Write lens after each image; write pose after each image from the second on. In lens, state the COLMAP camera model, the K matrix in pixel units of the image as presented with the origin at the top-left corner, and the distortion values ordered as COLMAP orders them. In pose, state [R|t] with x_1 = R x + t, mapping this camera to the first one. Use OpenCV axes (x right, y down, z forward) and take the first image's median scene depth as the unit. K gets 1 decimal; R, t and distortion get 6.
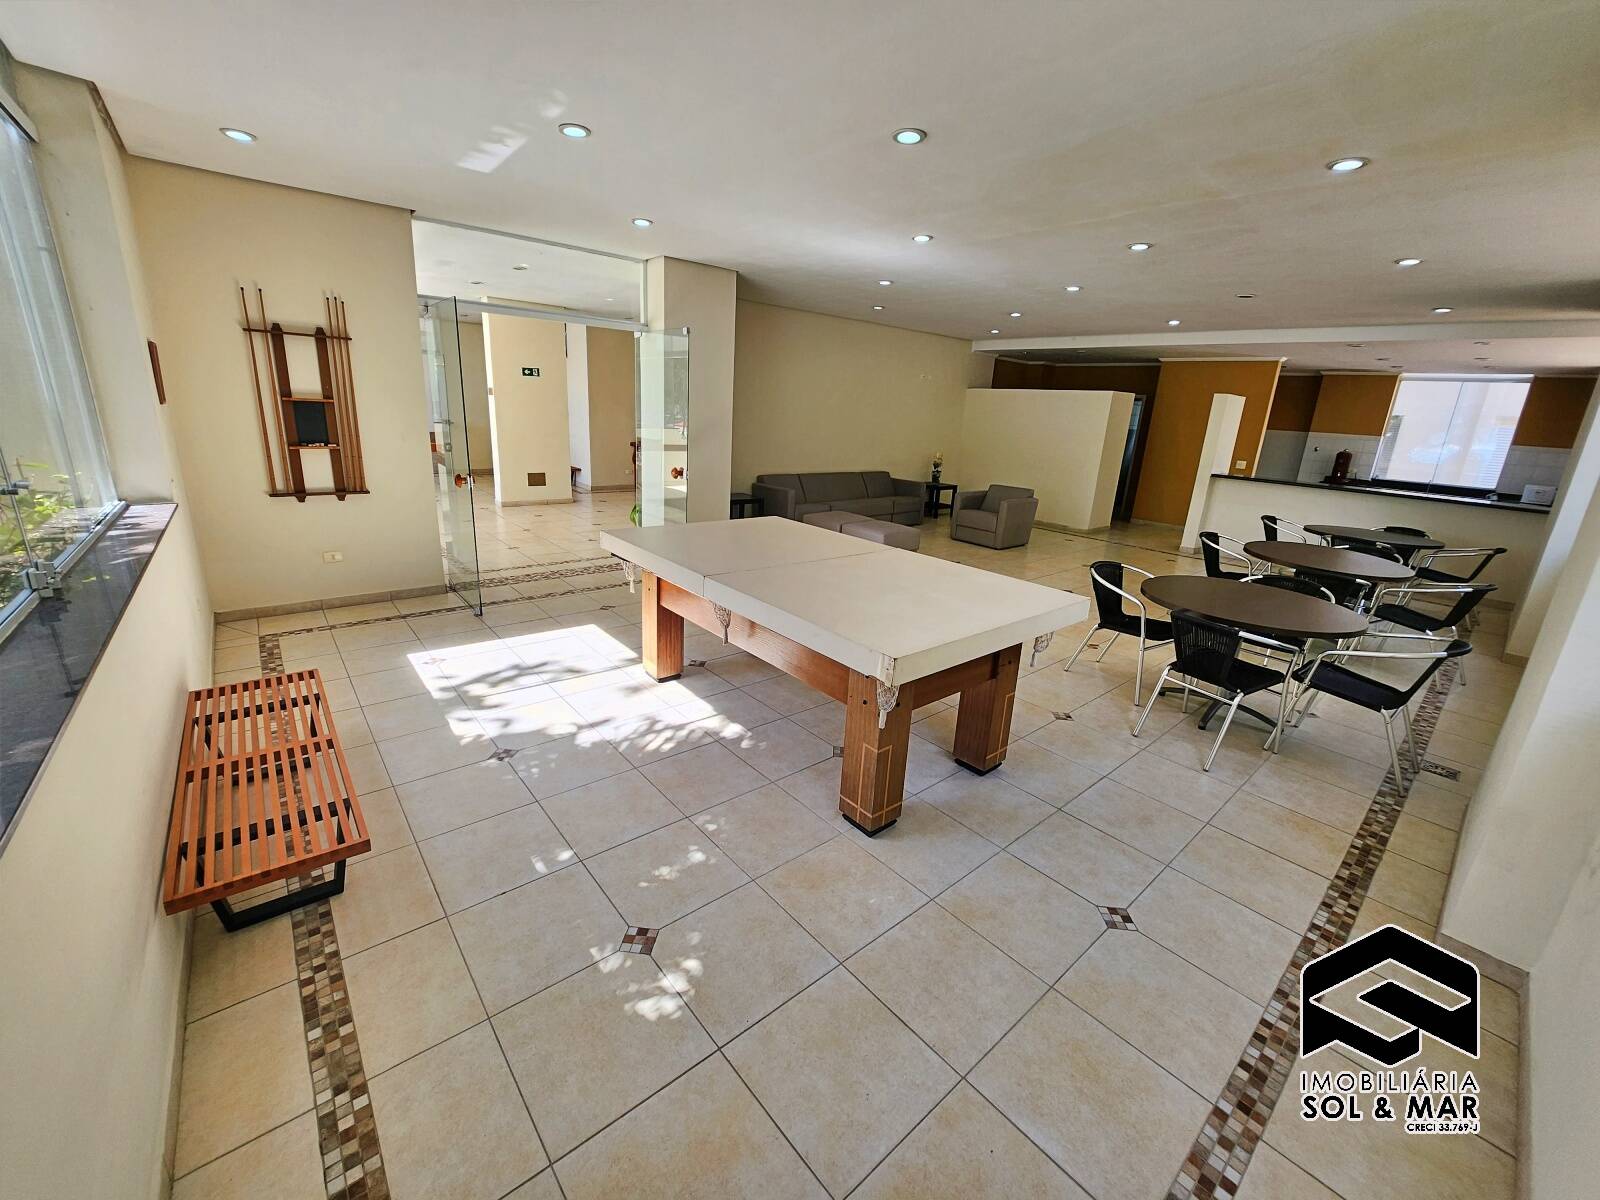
lens RADIAL K [[643.3, 0, 798.5], [0, 643.3, 587.3], [0, 0, 1]] dist [-0.013280, -0.000206]
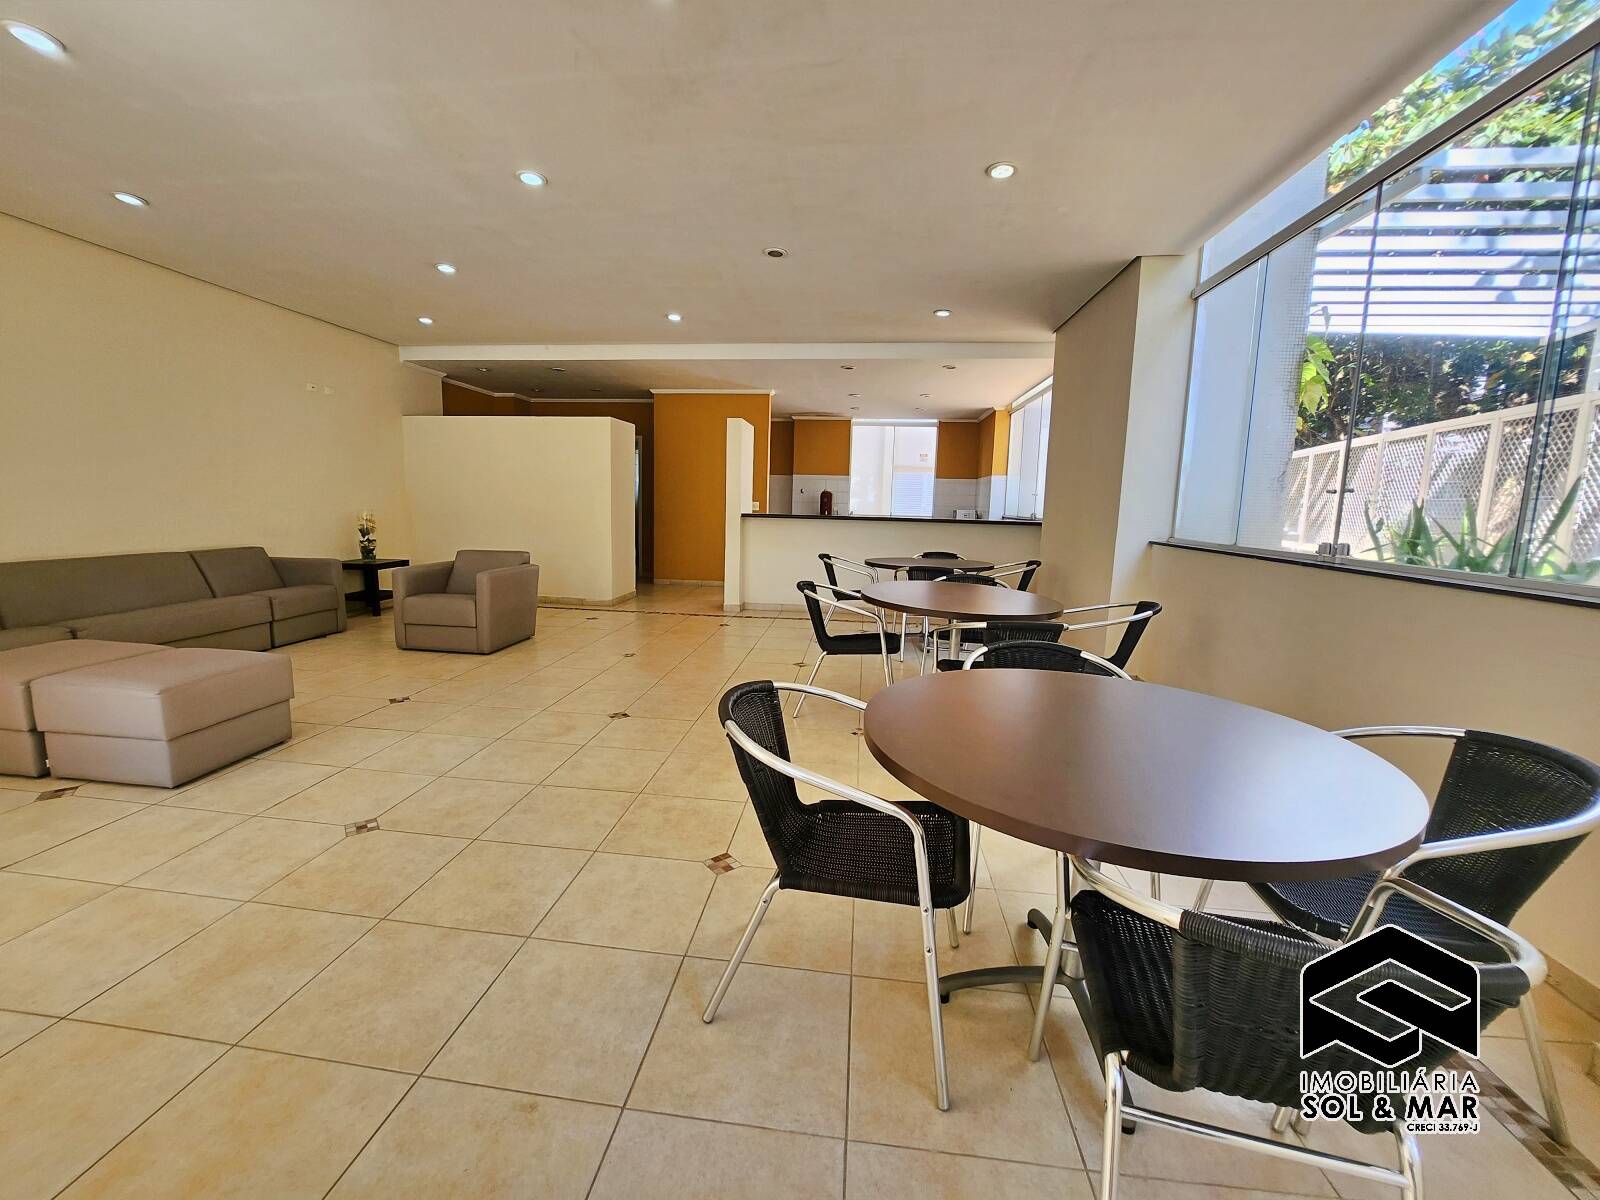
lens RADIAL K [[643.3, 0, 784.7], [0, 643.3, 587.3], [0, 0, 1]] dist [-0.013280, -0.000206]
pose [[0.746547, -0.124306, 0.653617, 0.114394], [0.198754, 0.979200, -0.040787, -0.033744], [-0.634952, 0.160358, 0.755726, 0.304973]]
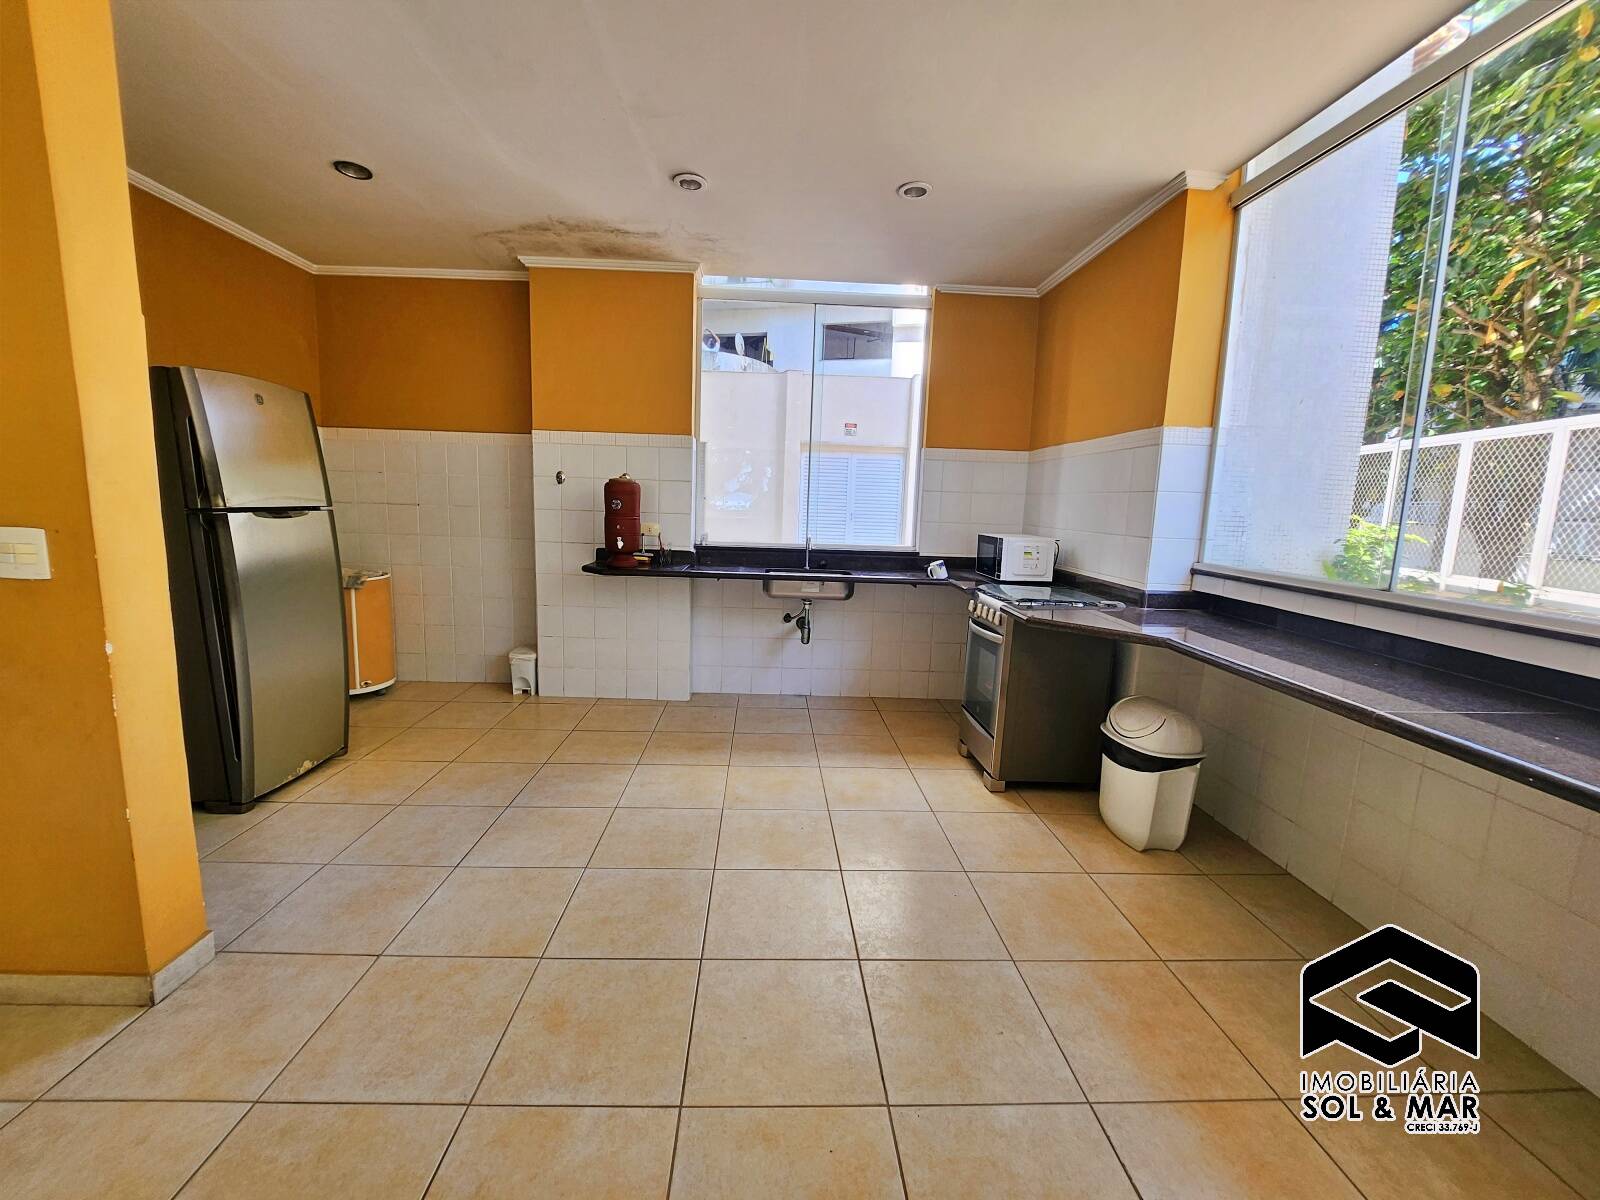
lens RADIAL K [[643.3, 0, 797.7], [0, 643.3, 606.1], [0, 0, 1]] dist [-0.013280, -0.000206]
pose [[0.613147, -0.152095, 0.775189, 0.699455], [0.215616, 0.976252, 0.021000, -0.144134], [-0.759974, 0.154267, 0.631381, 0.787581]]
